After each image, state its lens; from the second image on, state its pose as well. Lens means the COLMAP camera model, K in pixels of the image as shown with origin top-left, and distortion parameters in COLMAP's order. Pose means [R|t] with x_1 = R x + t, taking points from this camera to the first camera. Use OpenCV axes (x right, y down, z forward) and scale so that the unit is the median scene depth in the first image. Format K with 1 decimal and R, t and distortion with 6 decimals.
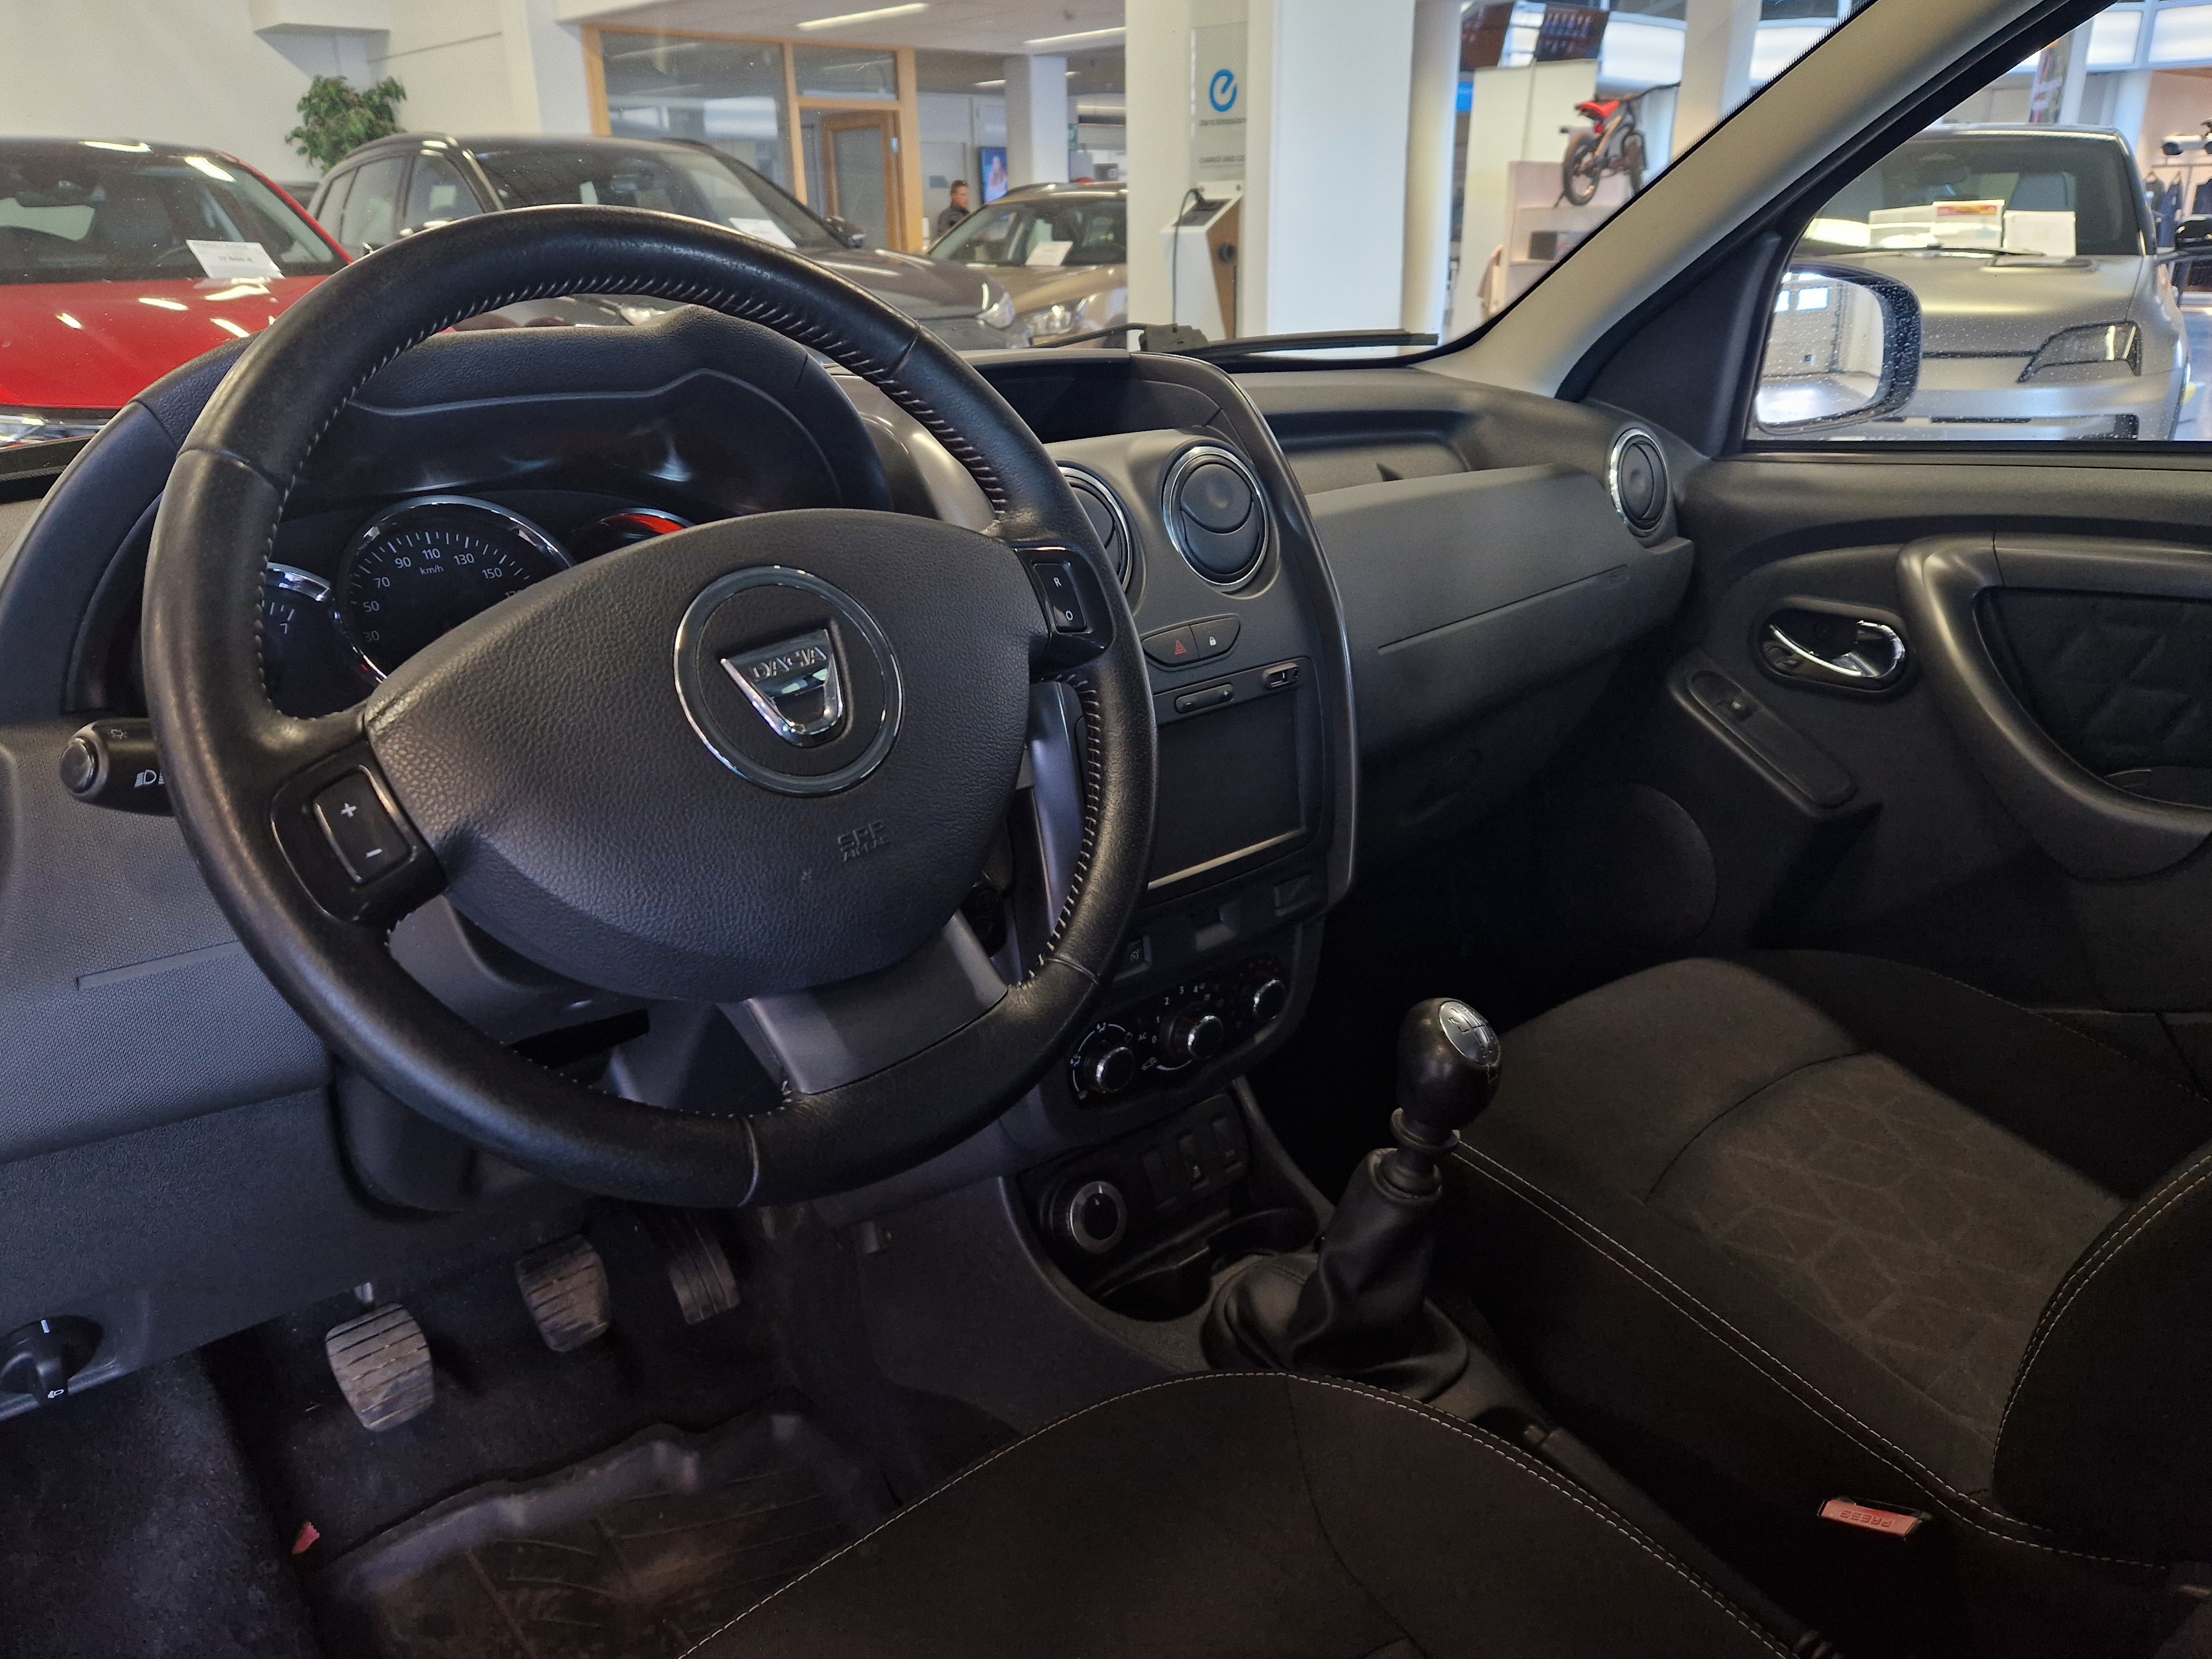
lens RADIAL K [[1591.9, 0, 1106.0], [0, 1591.9, 829.5], [0, 0, 1]] dist [0.030308, -0.005759]
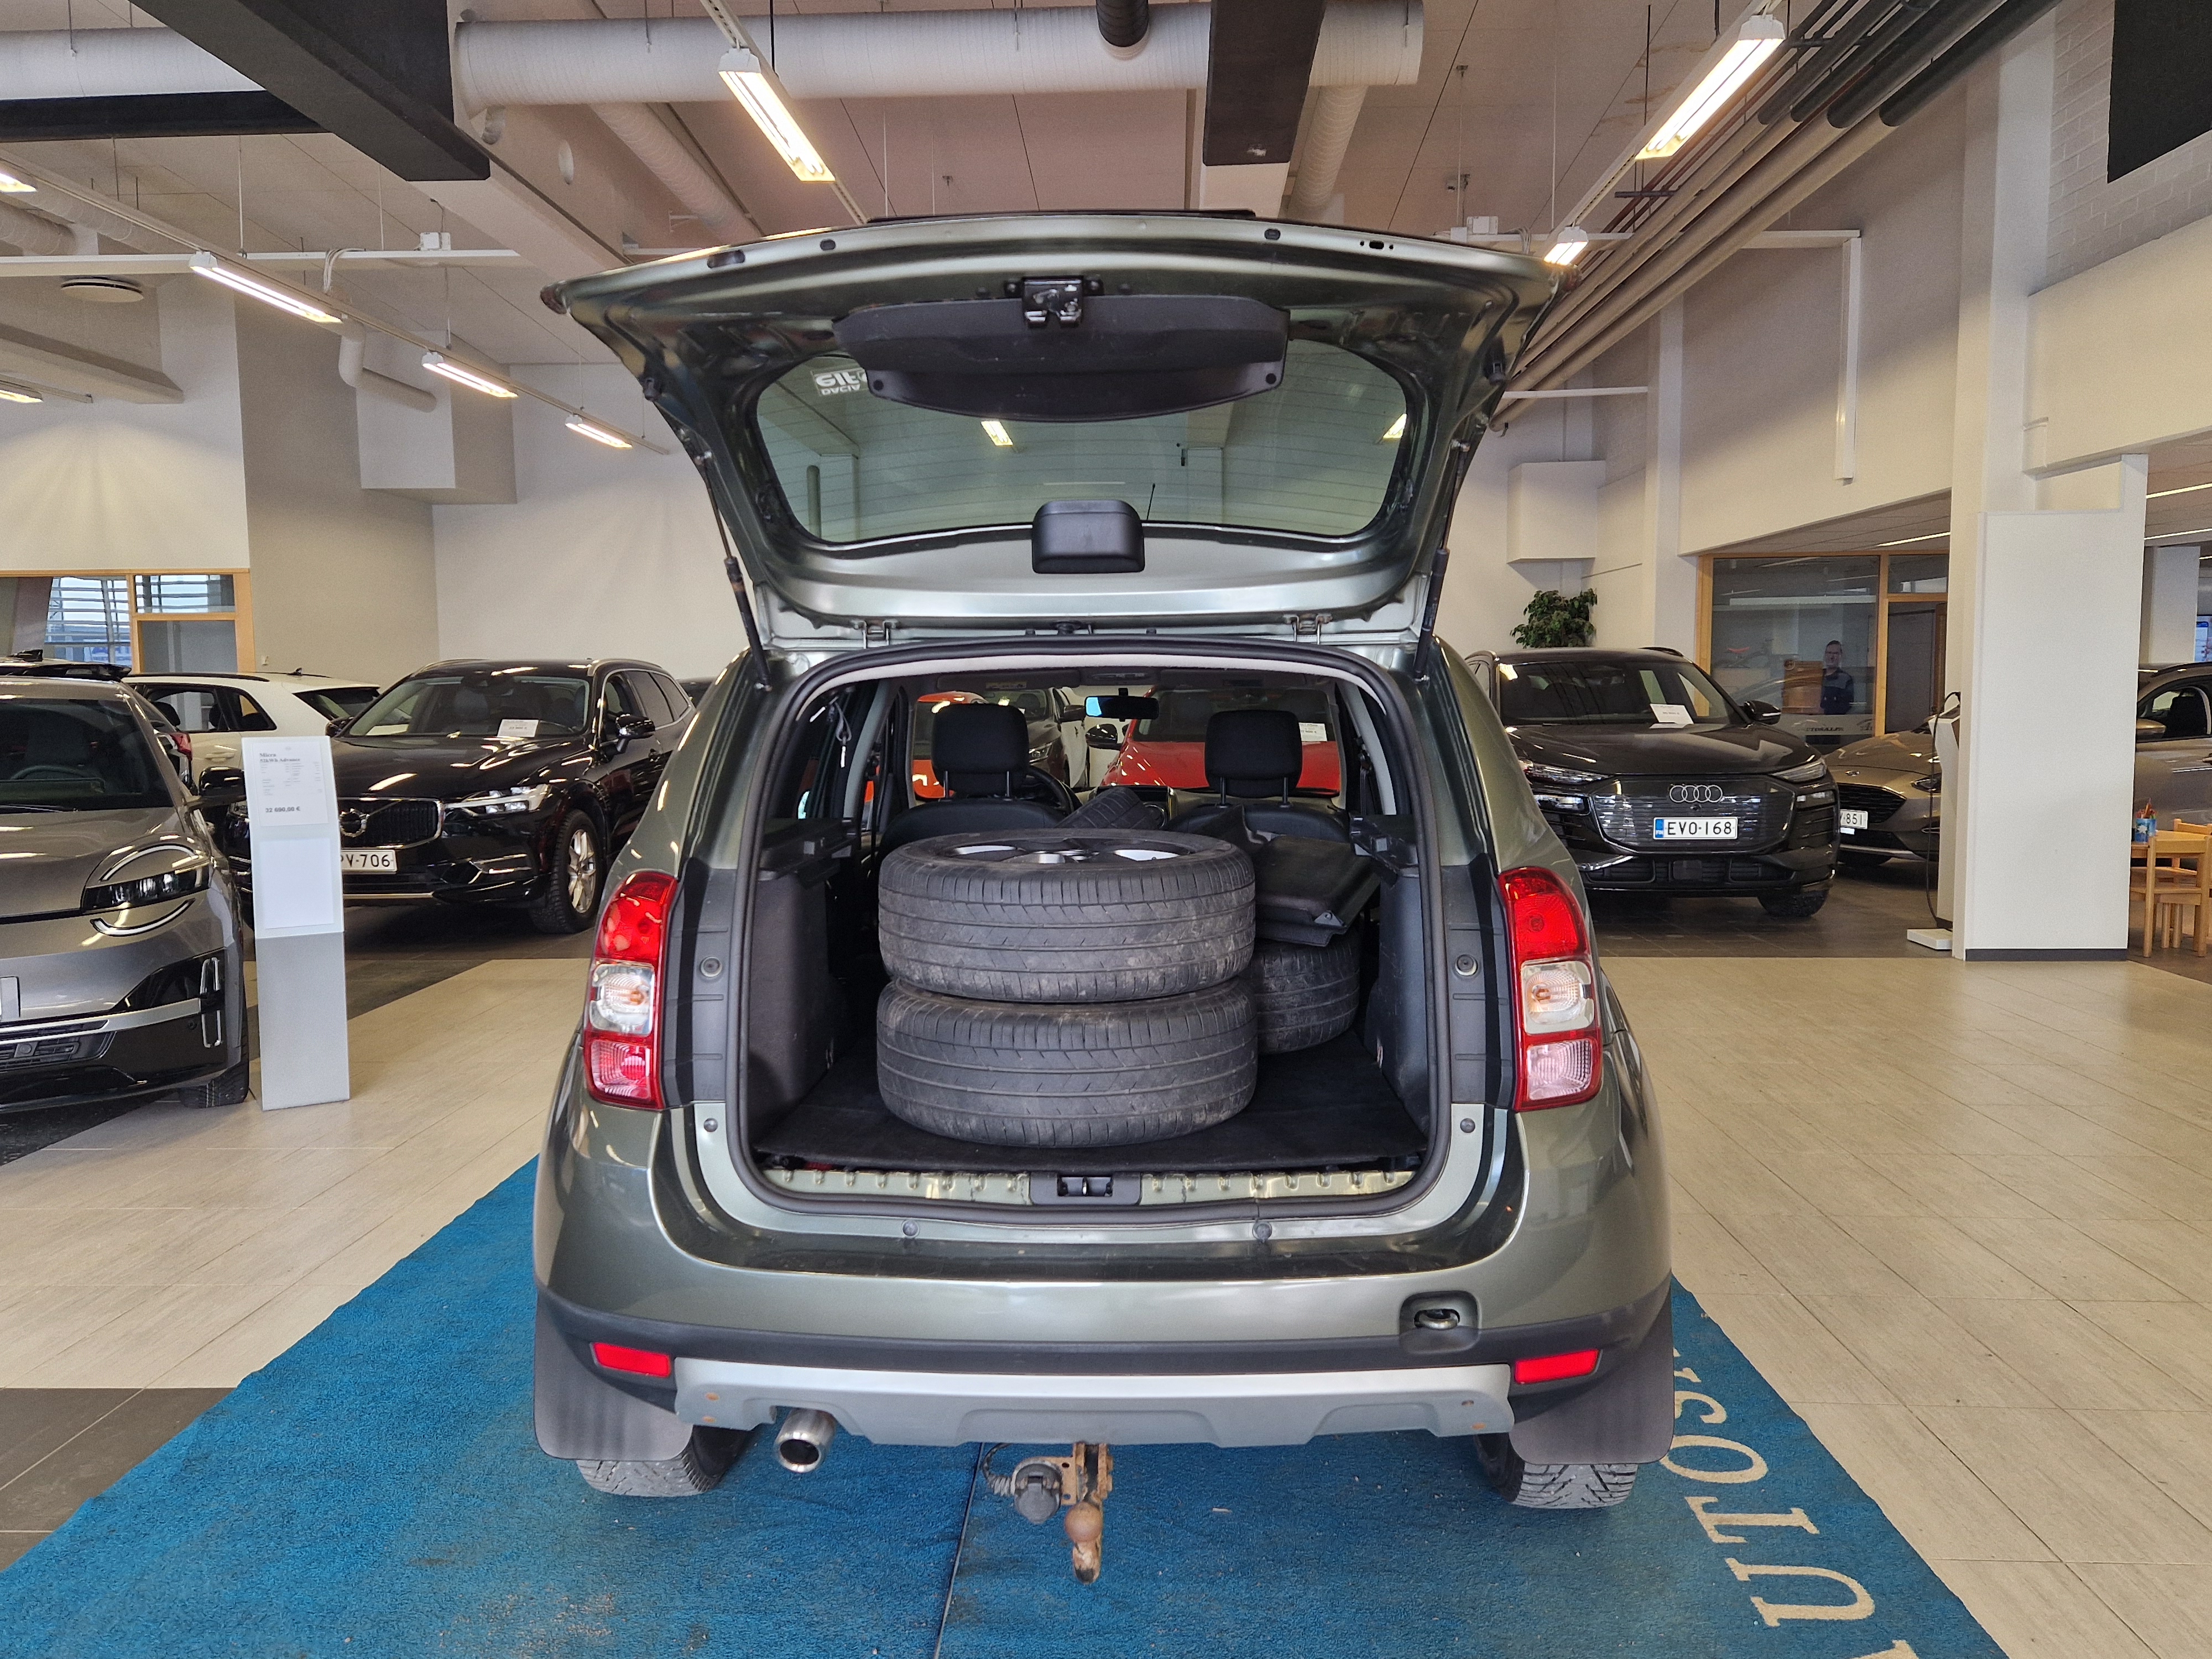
lens RADIAL K [[1619.2, 0, 1106.0], [0, 1619.2, 829.5], [0, 0, 1]] dist [0.012619, -0.002642]
pose [[0.720660, 0.071401, -0.689602, 2.560171], [-0.246557, 0.956050, -0.158673, 0.507403], [0.647965, 0.284376, 0.706592, -1.992604]]
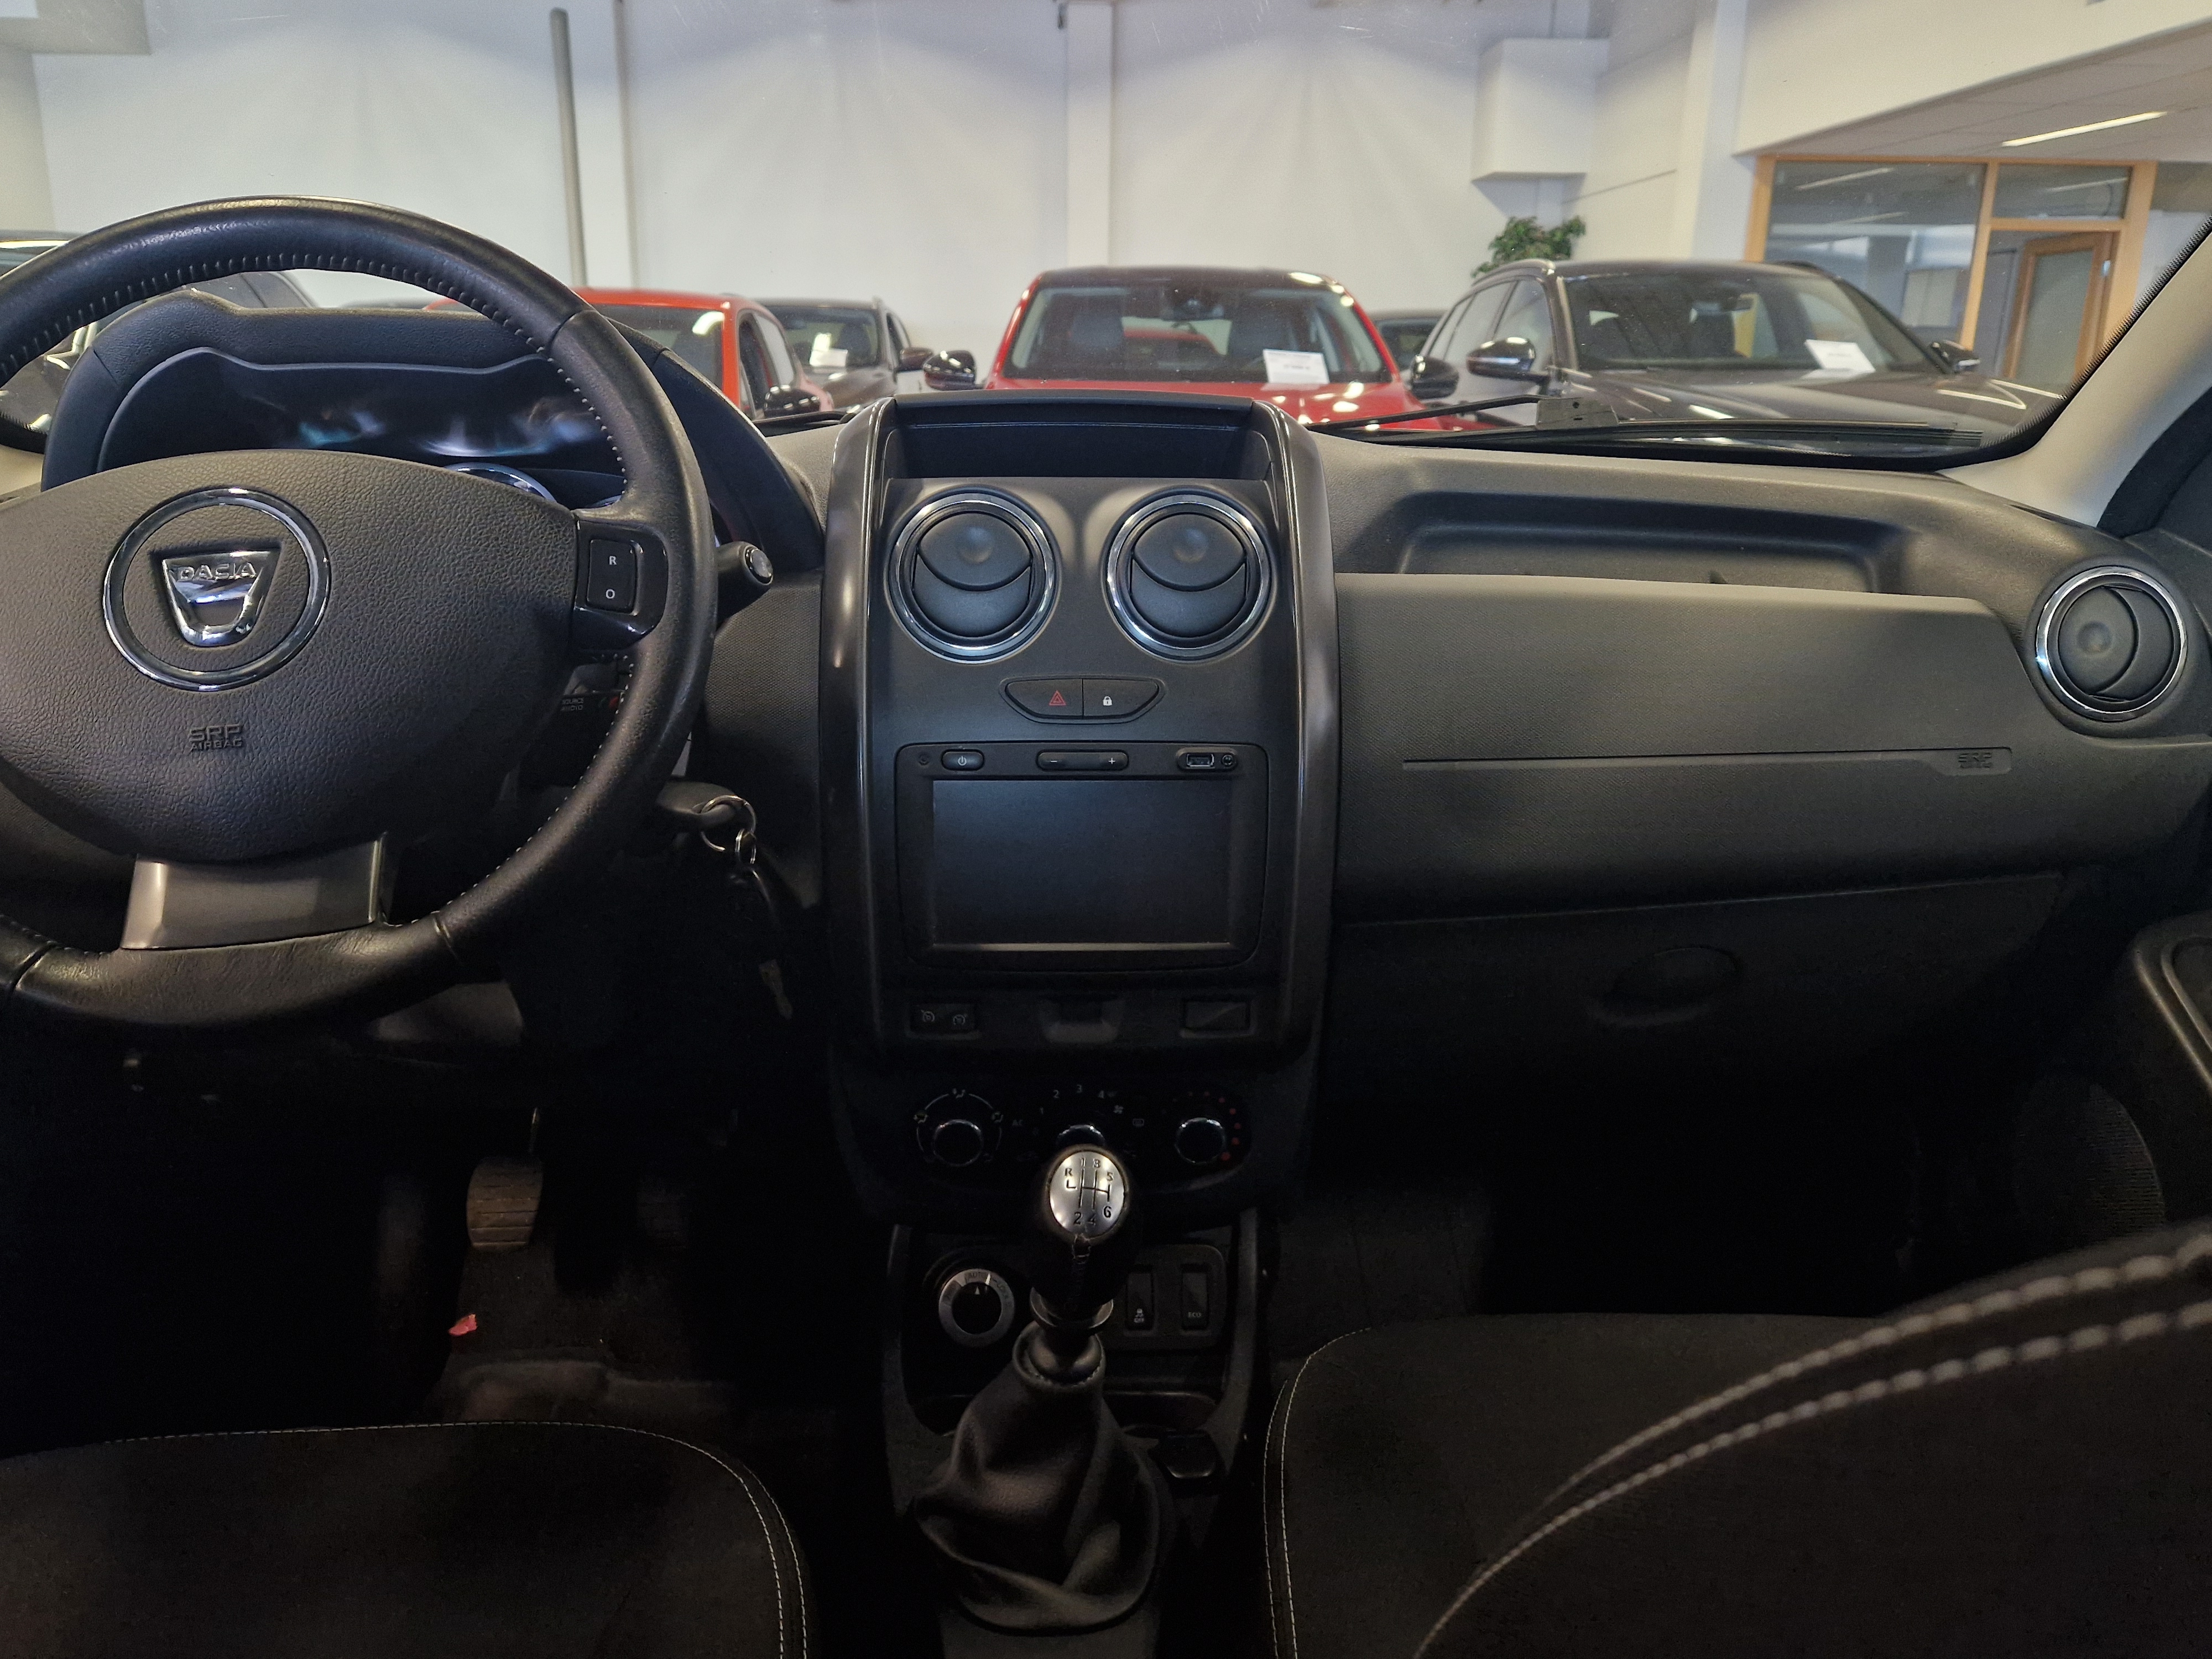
lens RADIAL K [[1619.2, 0, 1106.0], [0, 1619.2, 829.5], [0, 0, 1]] dist [0.012619, -0.002642]
pose [[0.777364, 0.198104, -0.597043, 0.415627], [-0.243437, 0.969905, 0.004862, -0.035316], [0.580038, 0.141562, 0.802195, 0.190253]]
